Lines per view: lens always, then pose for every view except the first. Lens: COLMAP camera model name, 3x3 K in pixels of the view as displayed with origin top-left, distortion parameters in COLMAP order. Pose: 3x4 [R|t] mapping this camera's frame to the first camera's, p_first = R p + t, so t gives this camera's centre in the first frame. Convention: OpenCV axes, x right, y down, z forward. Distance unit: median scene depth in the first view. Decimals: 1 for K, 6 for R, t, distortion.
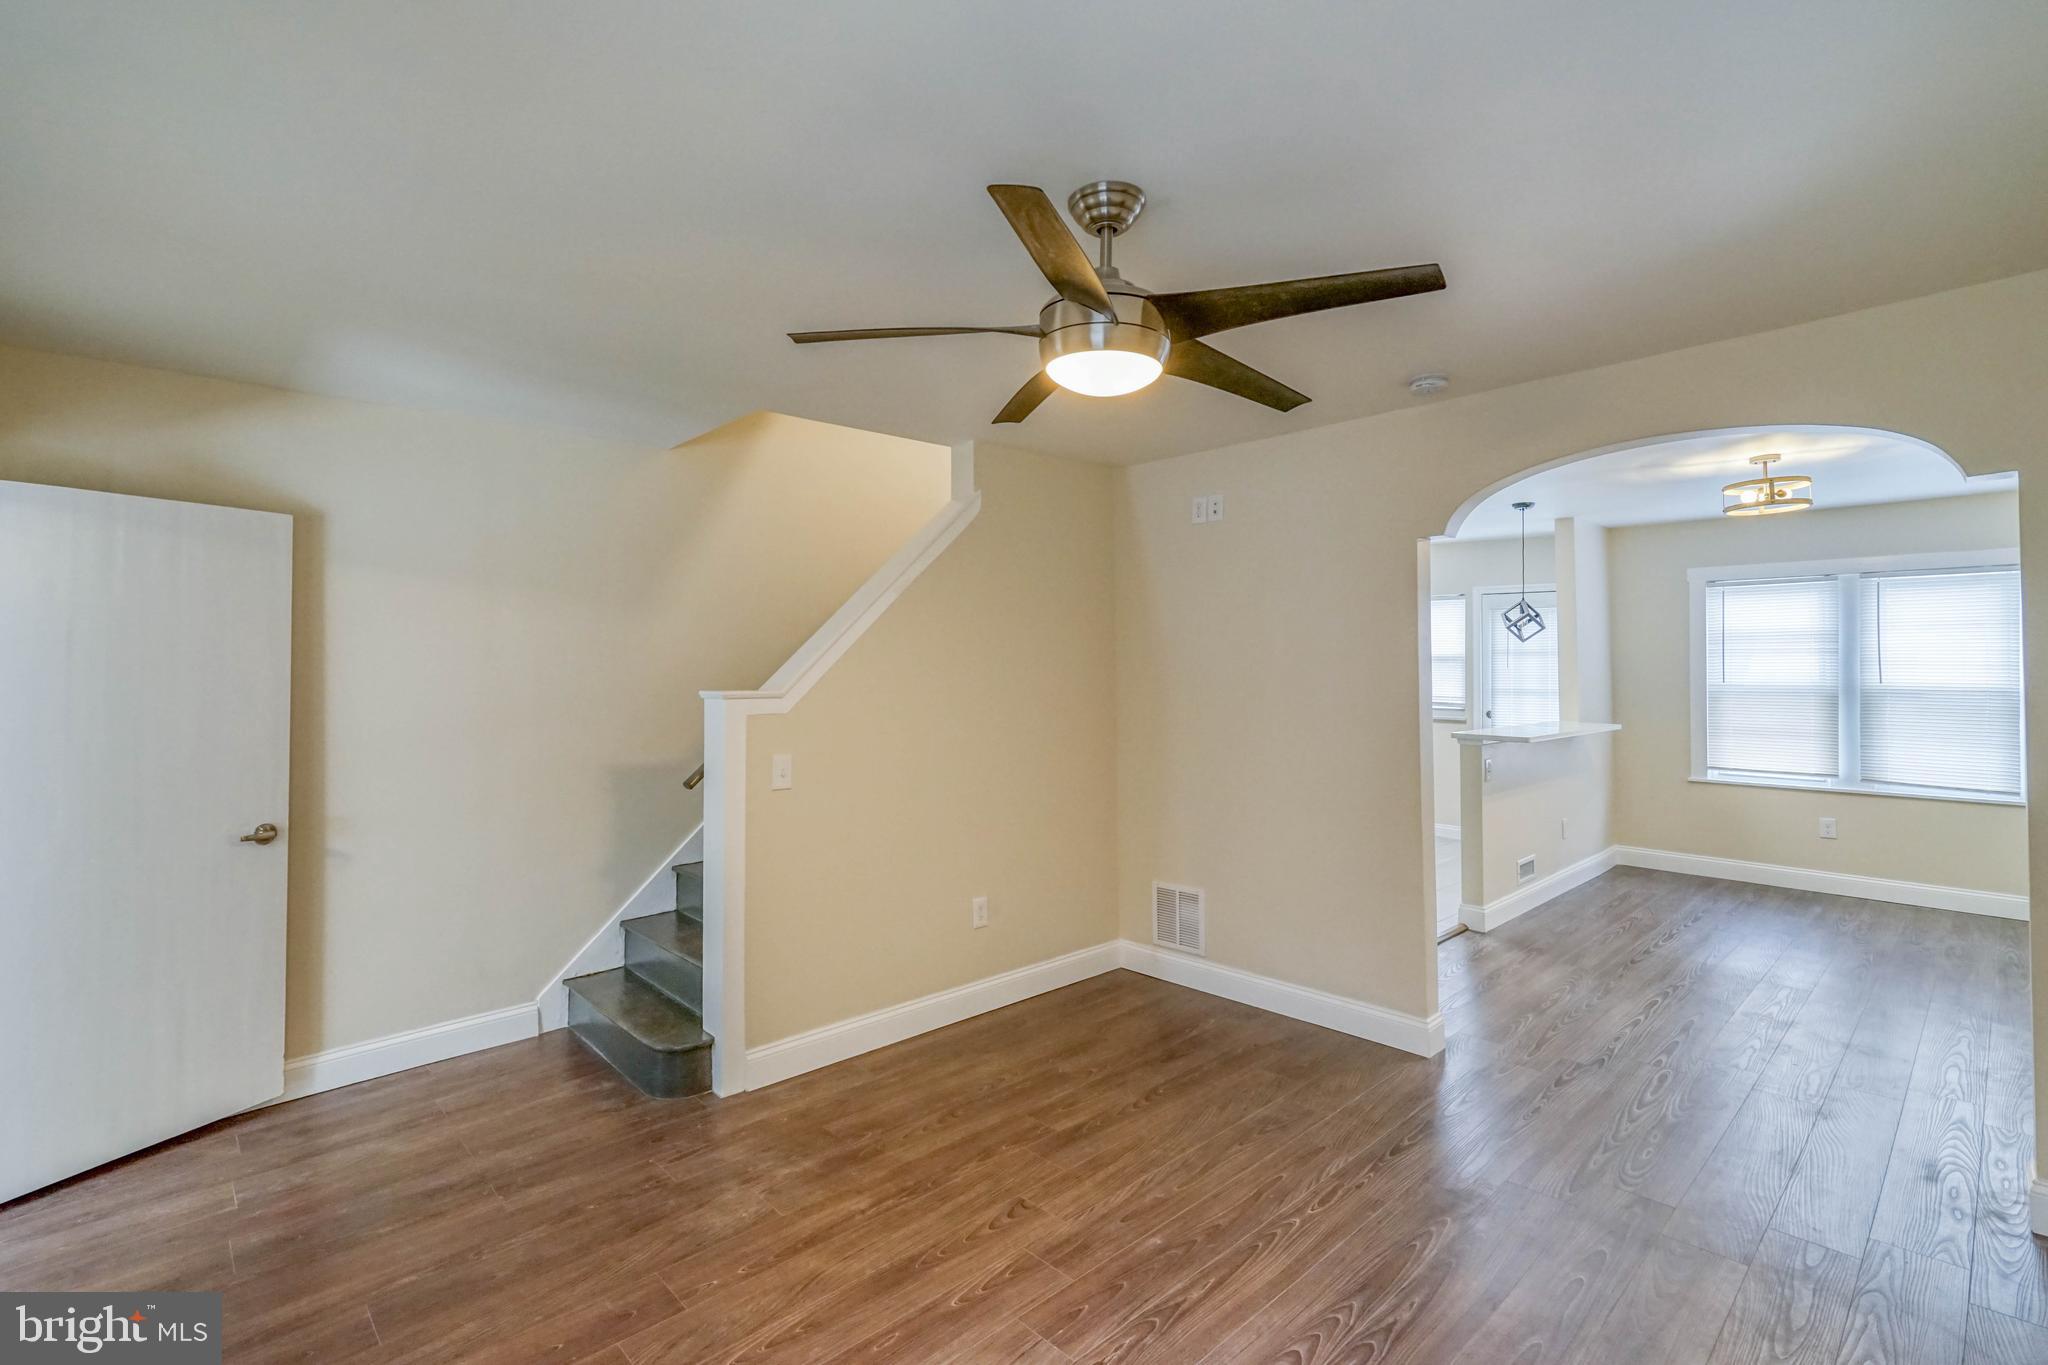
lens RADIAL K [[938.7, 0, 1008.6], [0, 938.7, 643.8], [0, 0, 1]] dist [0.009029, 0.002256]
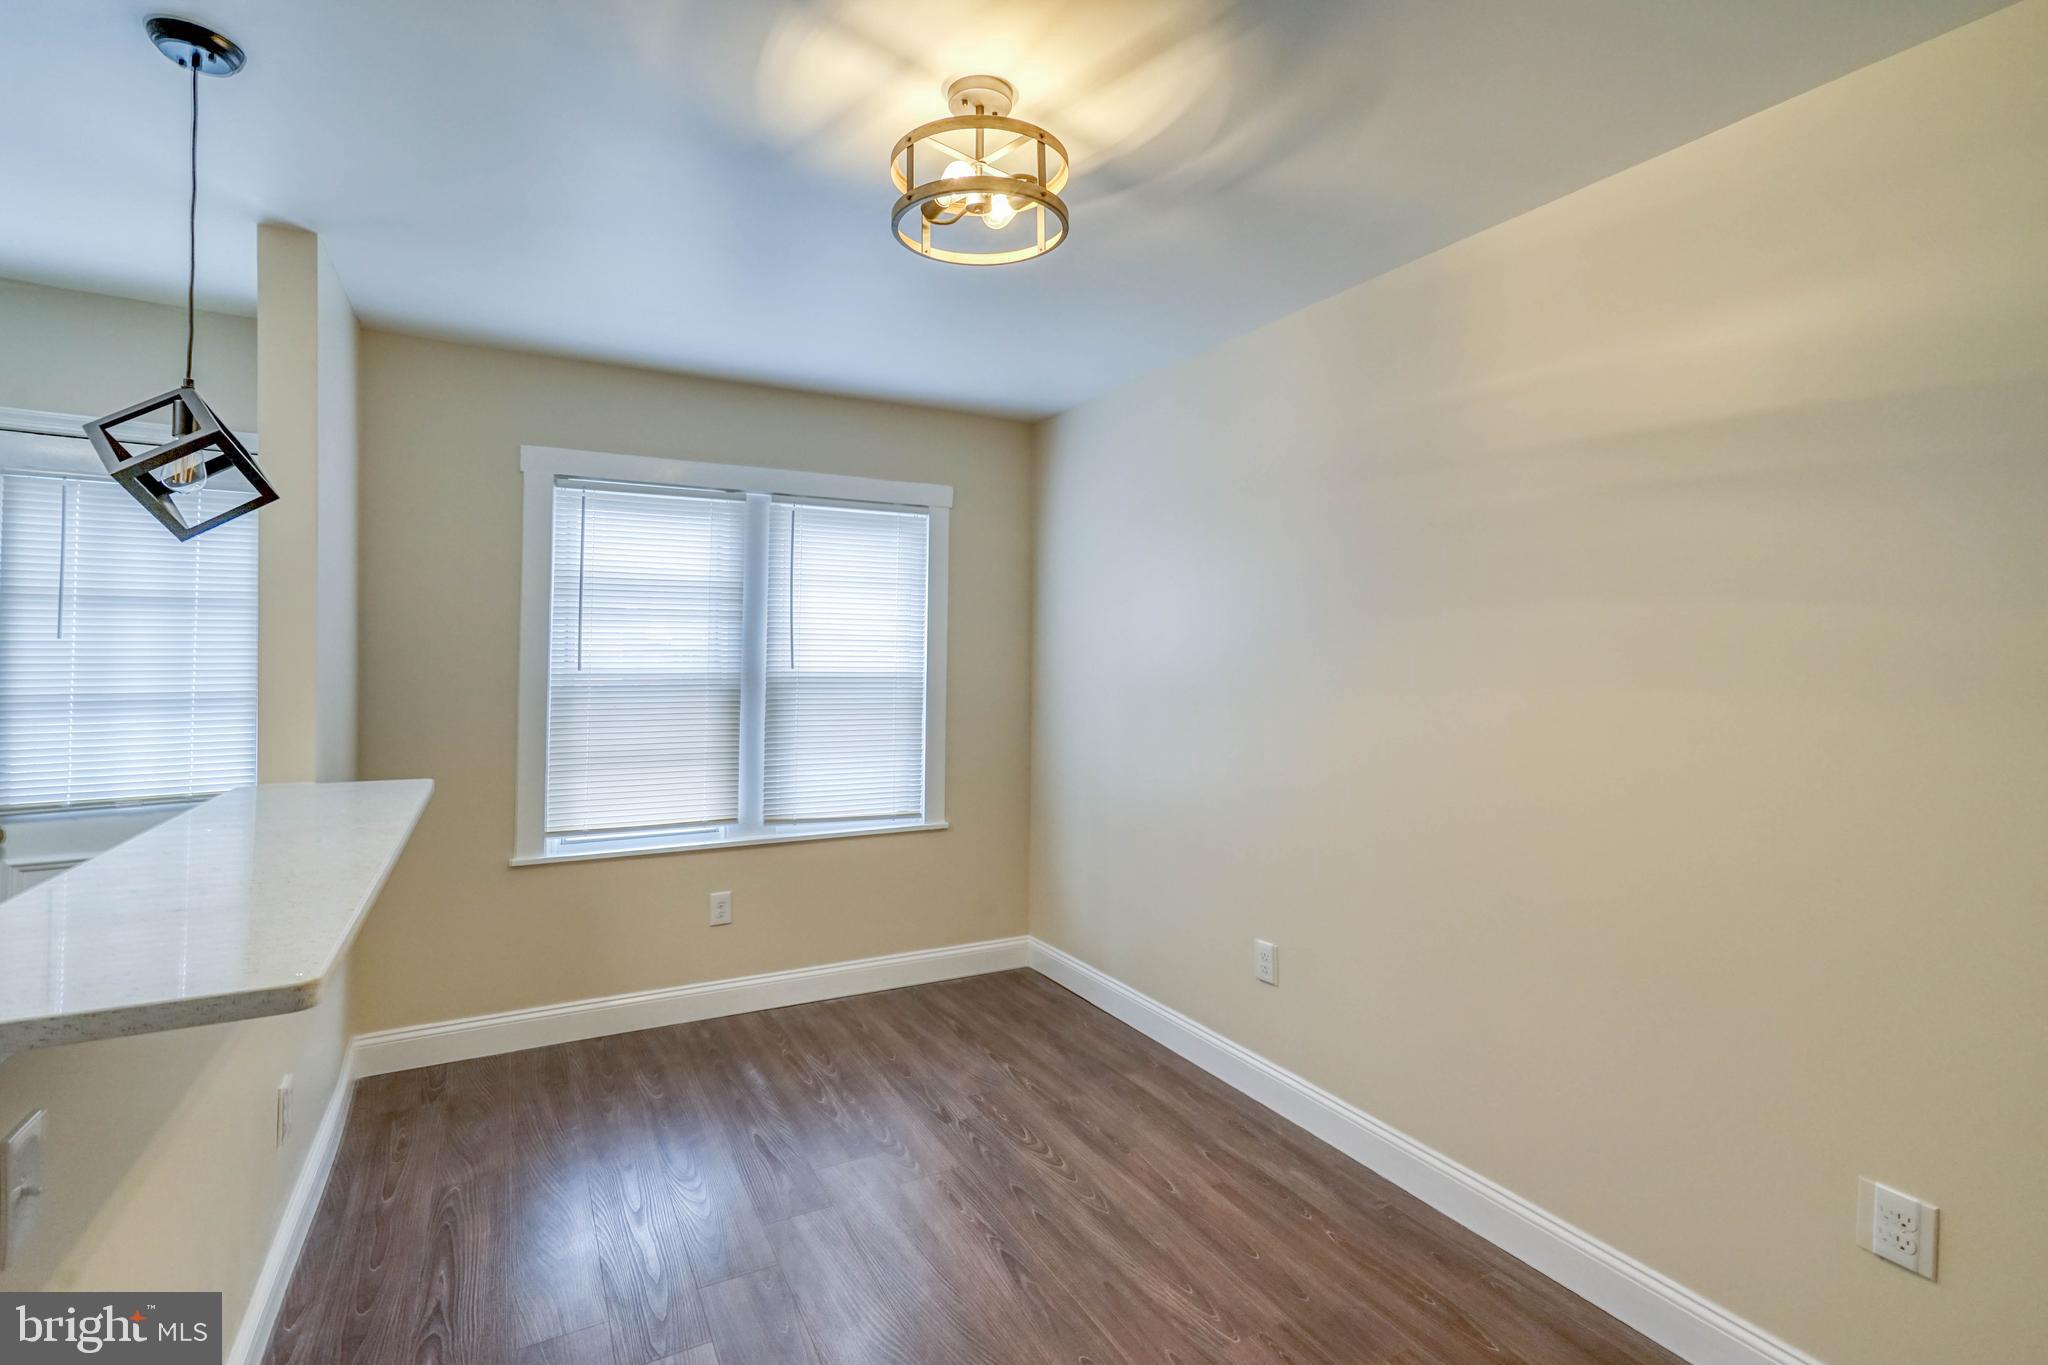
lens RADIAL K [[938.7, 0, 1003.6], [0, 938.7, 641.8], [0, 0, 1]] dist [0.009029, 0.002256]
pose [[0.264593, 0.011129, 0.964296, 0.331576], [-0.031901, 0.999487, -0.002782, 0.020277], [-0.963832, -0.030026, 0.264812, 0.669679]]
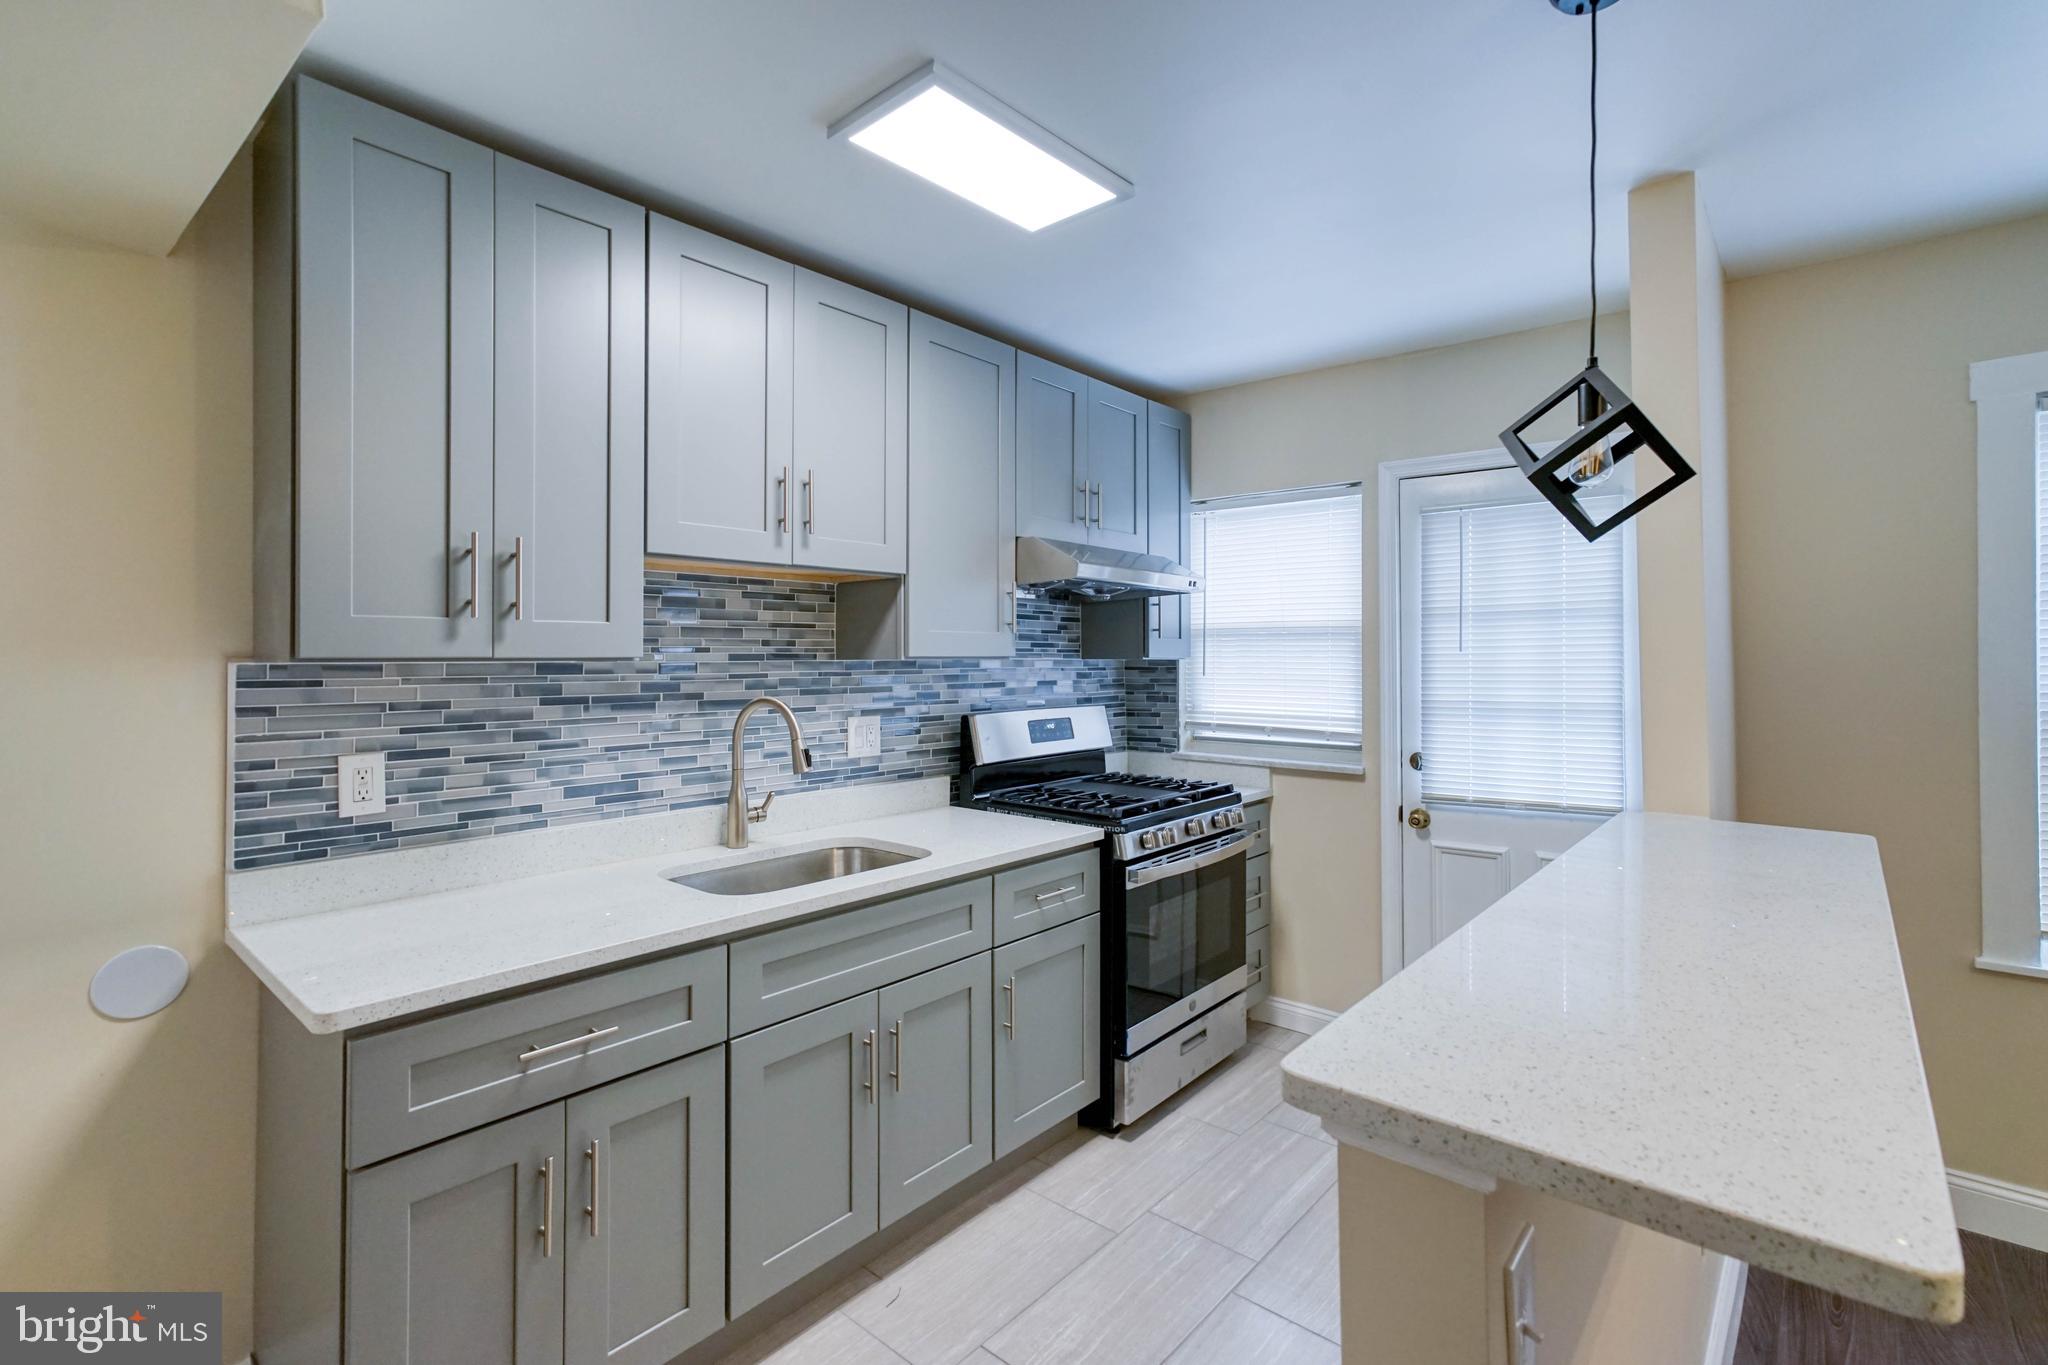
lens RADIAL K [[938.7, 0, 1019.3], [0, 938.7, 638.1], [0, 0, 1]] dist [0.009029, 0.002256]
pose [[0.994746, -0.004760, 0.102266, 0.360496], [0.004306, 0.999980, 0.004657, 0.021130], [-0.102286, -0.004193, 0.994746, 0.743580]]
